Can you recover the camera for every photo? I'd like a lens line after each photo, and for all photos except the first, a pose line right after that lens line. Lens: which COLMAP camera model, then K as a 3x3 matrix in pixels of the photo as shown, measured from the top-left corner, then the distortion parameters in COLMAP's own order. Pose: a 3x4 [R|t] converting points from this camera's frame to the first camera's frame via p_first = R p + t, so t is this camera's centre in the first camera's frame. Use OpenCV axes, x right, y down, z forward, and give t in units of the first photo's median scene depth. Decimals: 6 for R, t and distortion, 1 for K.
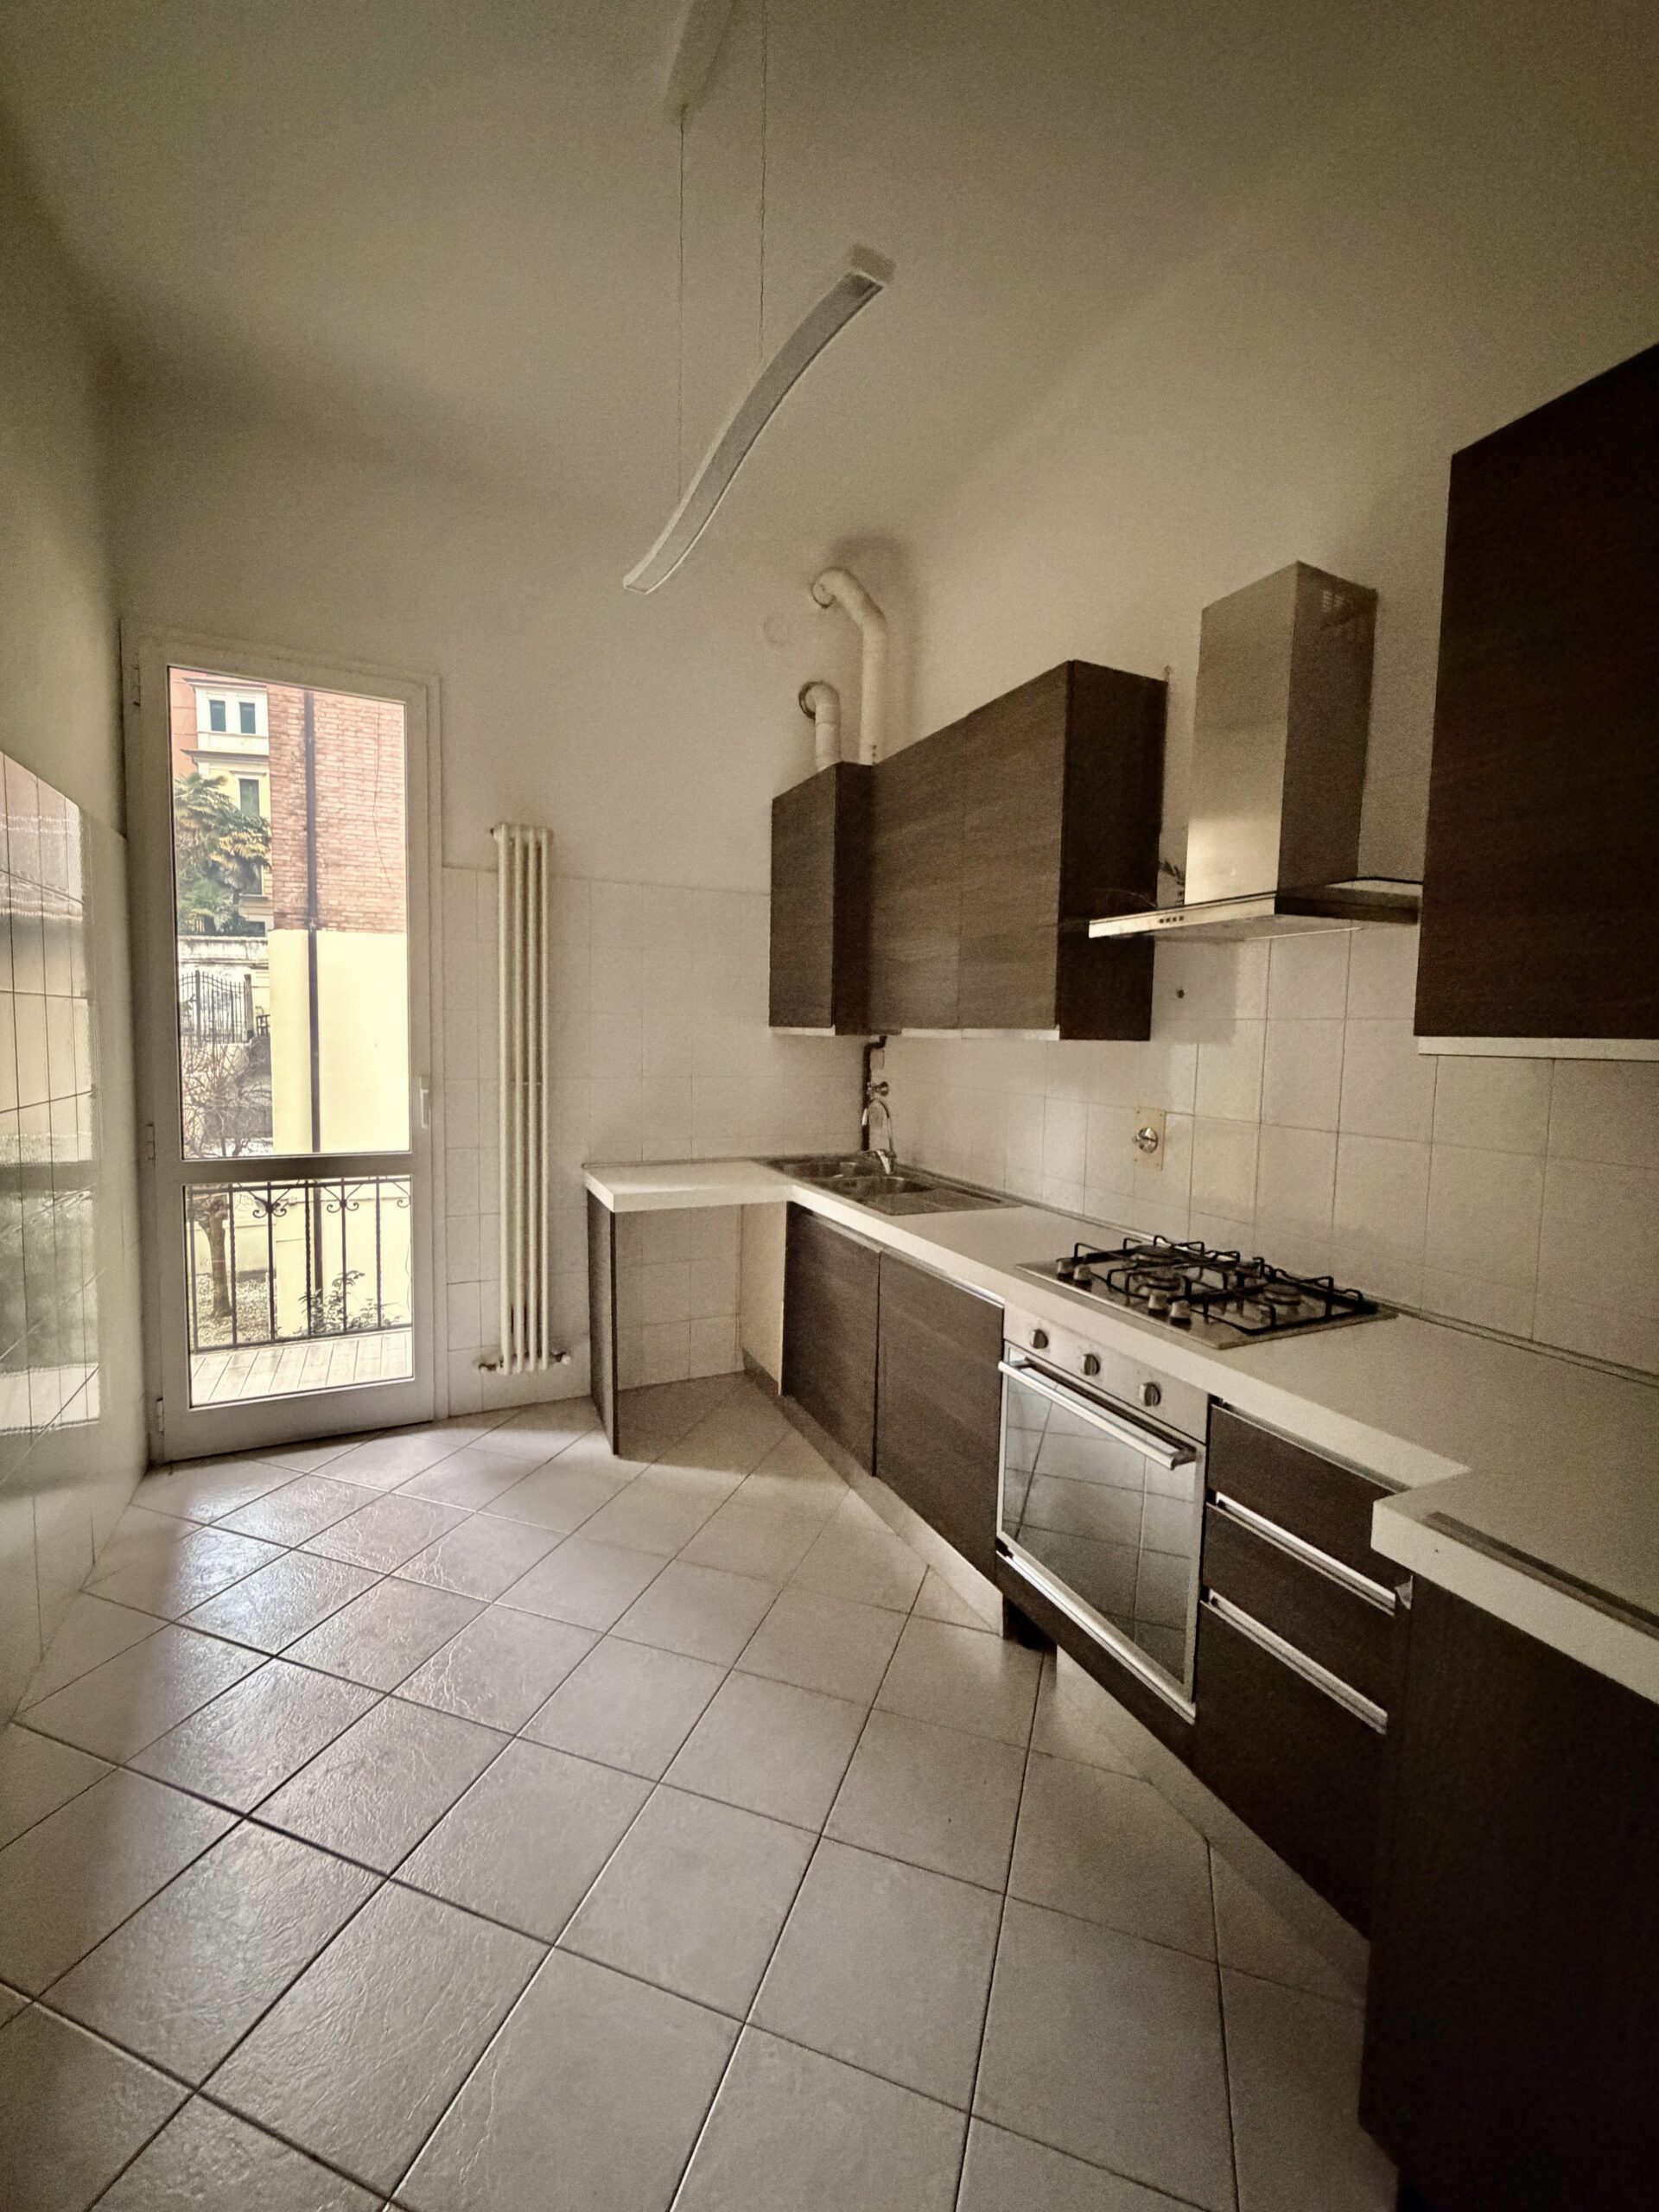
lens RADIAL K [[909.0, 0, 827.2], [0, 909.0, 1097.6], [0, 0, 1]] dist [-0.001735, -0.000088]
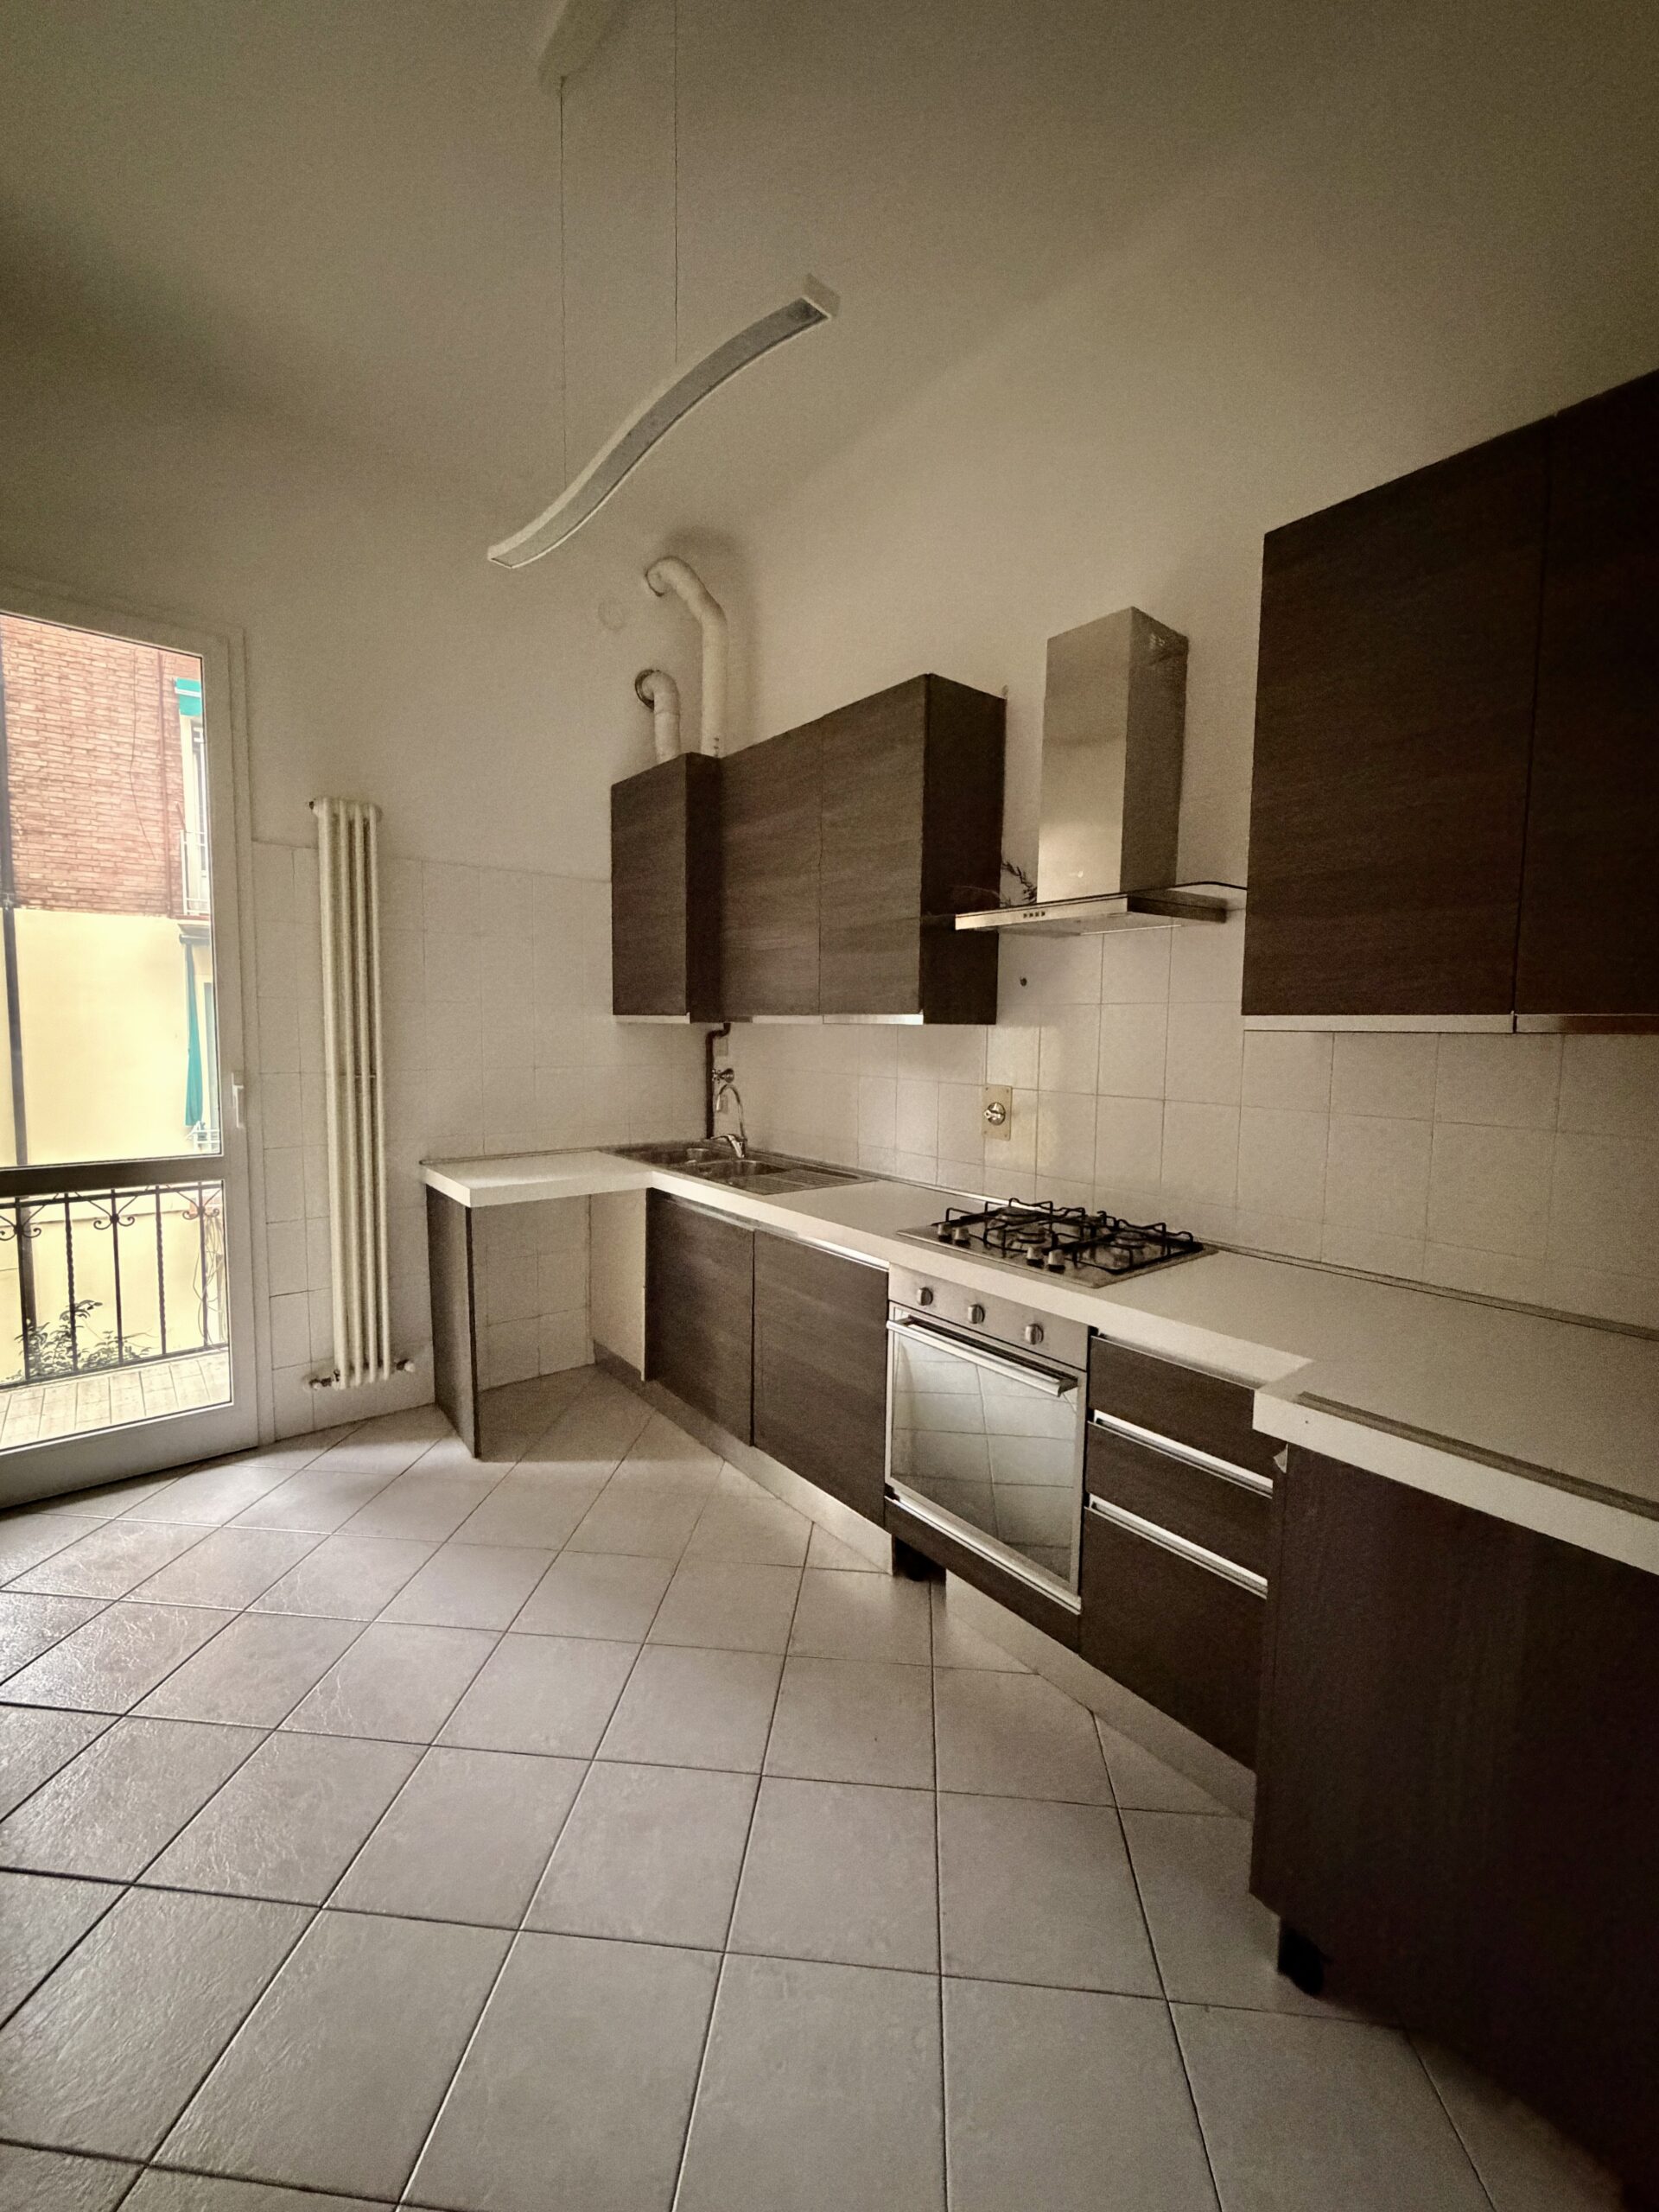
lens RADIAL K [[901.4, 0, 828.6], [0, 901.4, 1099.3], [0, 0, 1]] dist [-0.000252, -0.000200]
pose [[0.971982, -0.026546, 0.233551, -0.099047], [0.023876, 0.999613, 0.014253, 0.007766], [-0.233839, -0.008277, 0.972240, -0.020868]]
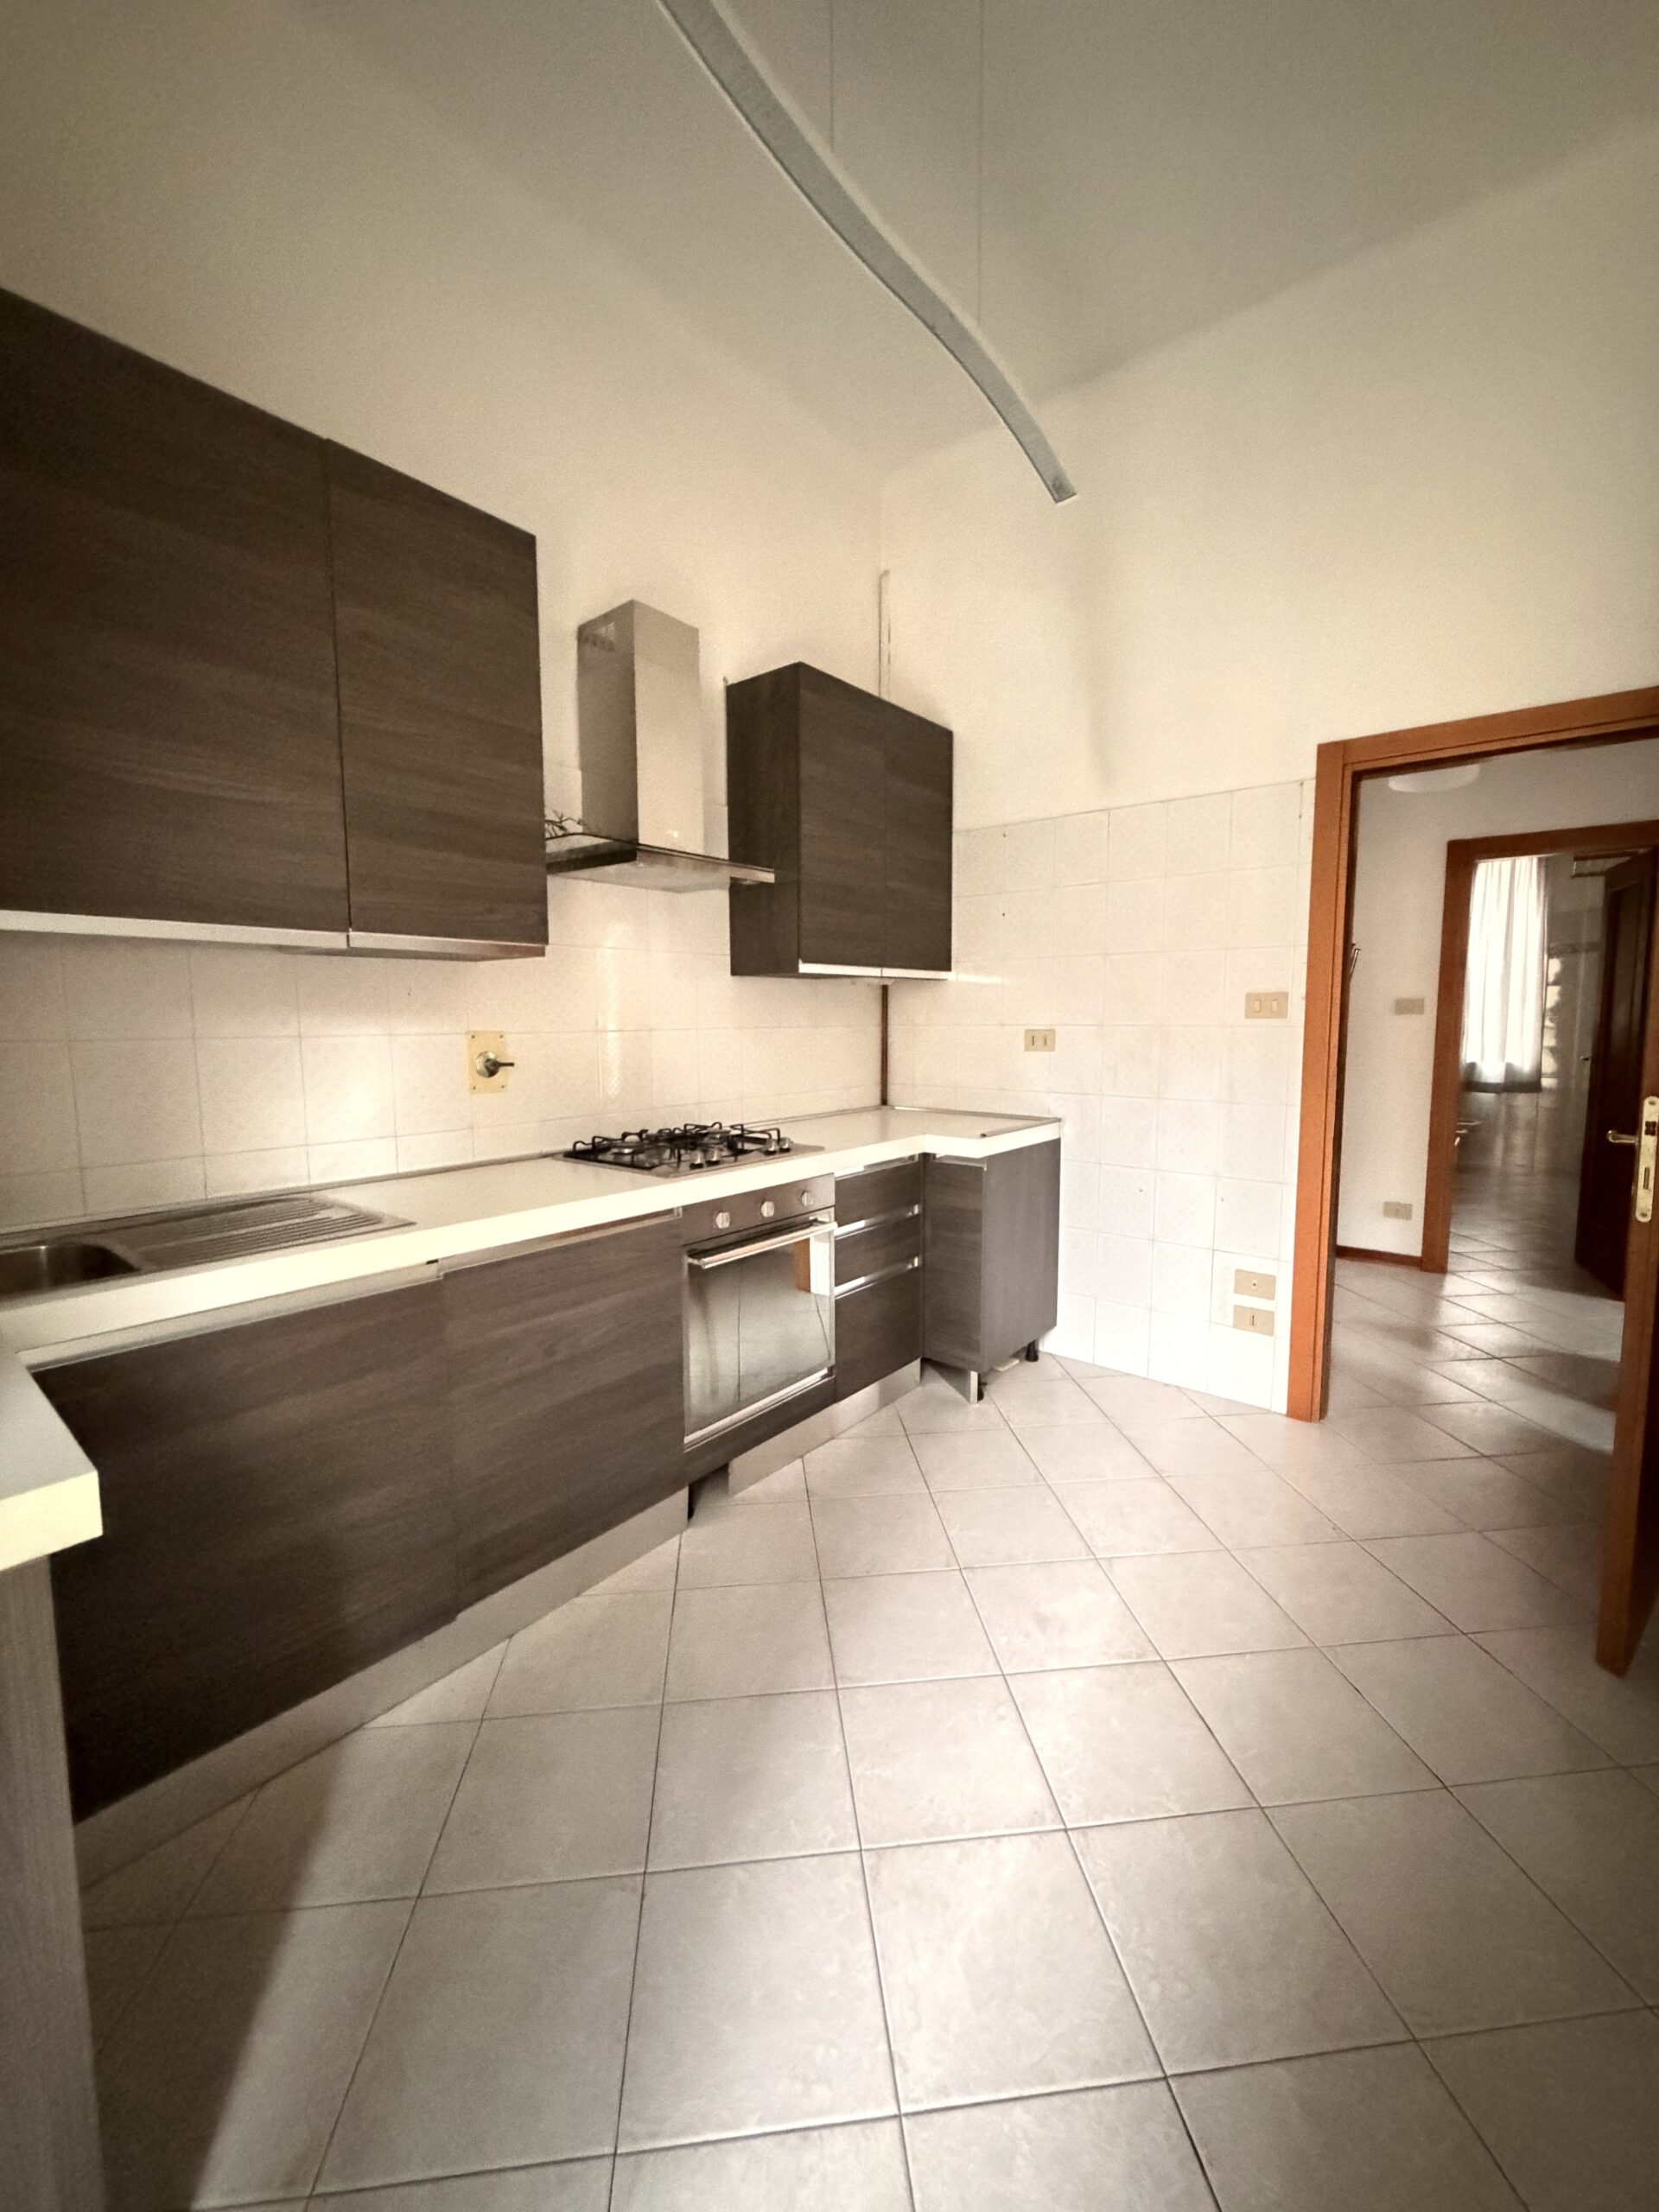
lens RADIAL K [[864.7, 0, 826.7], [0, 864.7, 1099.8], [0, 0, 1]] dist [0.000175, -0.000016]
pose [[-0.431956, -0.097474, 0.896612, -0.630393], [0.054574, 0.989496, 0.133863, -0.024779], [-0.900242, 0.106754, -0.422100, 1.050444]]
